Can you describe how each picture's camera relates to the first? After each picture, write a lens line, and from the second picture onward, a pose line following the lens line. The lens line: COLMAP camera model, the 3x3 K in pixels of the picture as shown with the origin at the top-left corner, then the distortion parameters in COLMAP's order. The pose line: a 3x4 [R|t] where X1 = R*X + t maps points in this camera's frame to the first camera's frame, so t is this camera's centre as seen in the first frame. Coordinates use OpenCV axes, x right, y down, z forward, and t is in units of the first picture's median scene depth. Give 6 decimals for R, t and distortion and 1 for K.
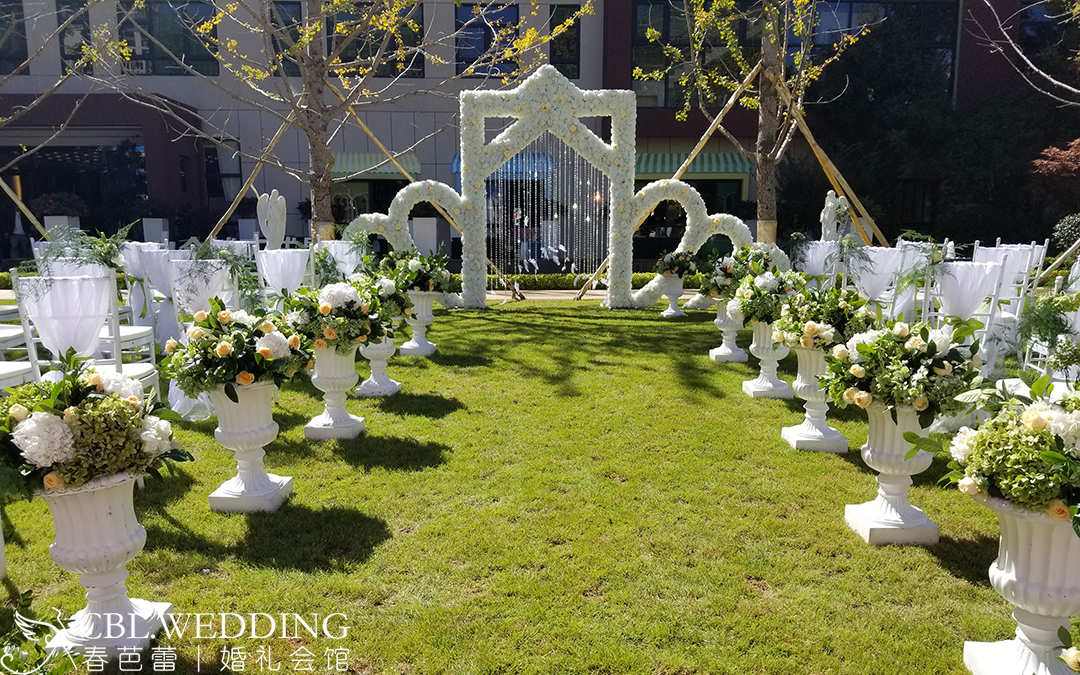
lens RADIAL K [[828.3, 0, 537.0], [0, 828.3, 383.2], [0, 0, 1]] dist [0.070162, -0.099463]
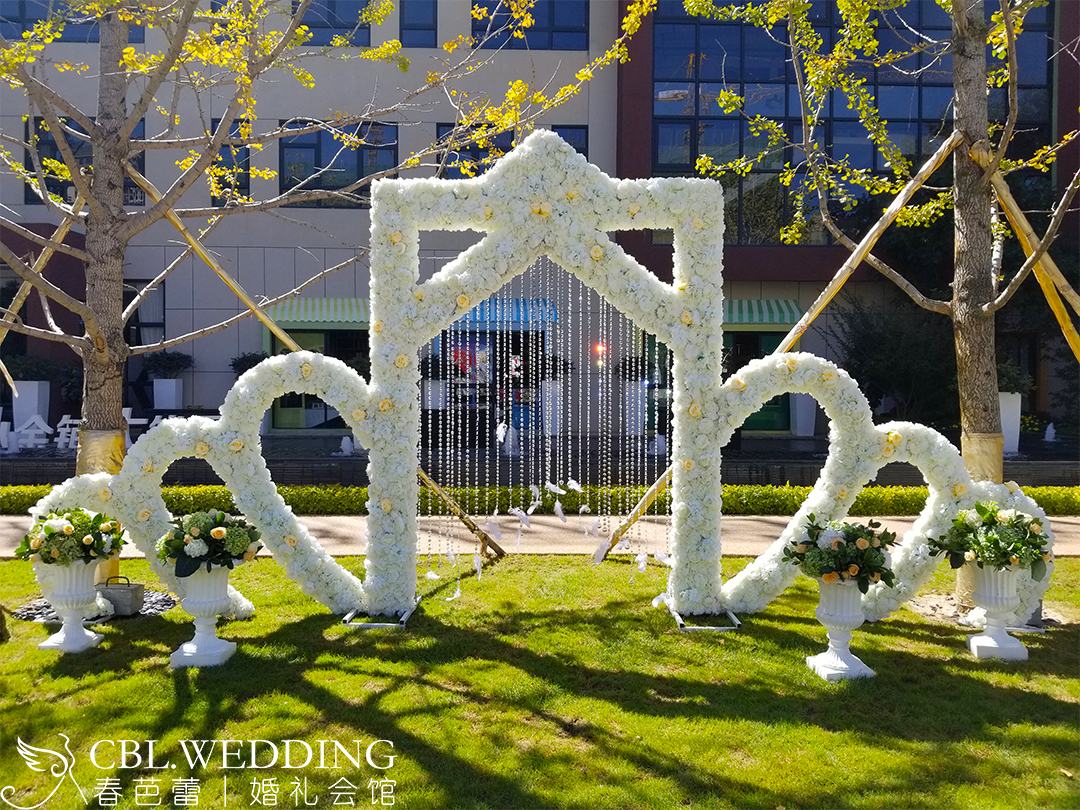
lens RADIAL K [[836.1, 0, 533.4], [0, 836.1, 385.8], [0, 0, 1]] dist [0.092525, -0.146734]
pose [[0.999982, 0.004190, -0.004211, 0.008271], [-0.004828, 0.986254, -0.165168, -0.146009], [0.003461, 0.165185, 0.986256, 0.524806]]
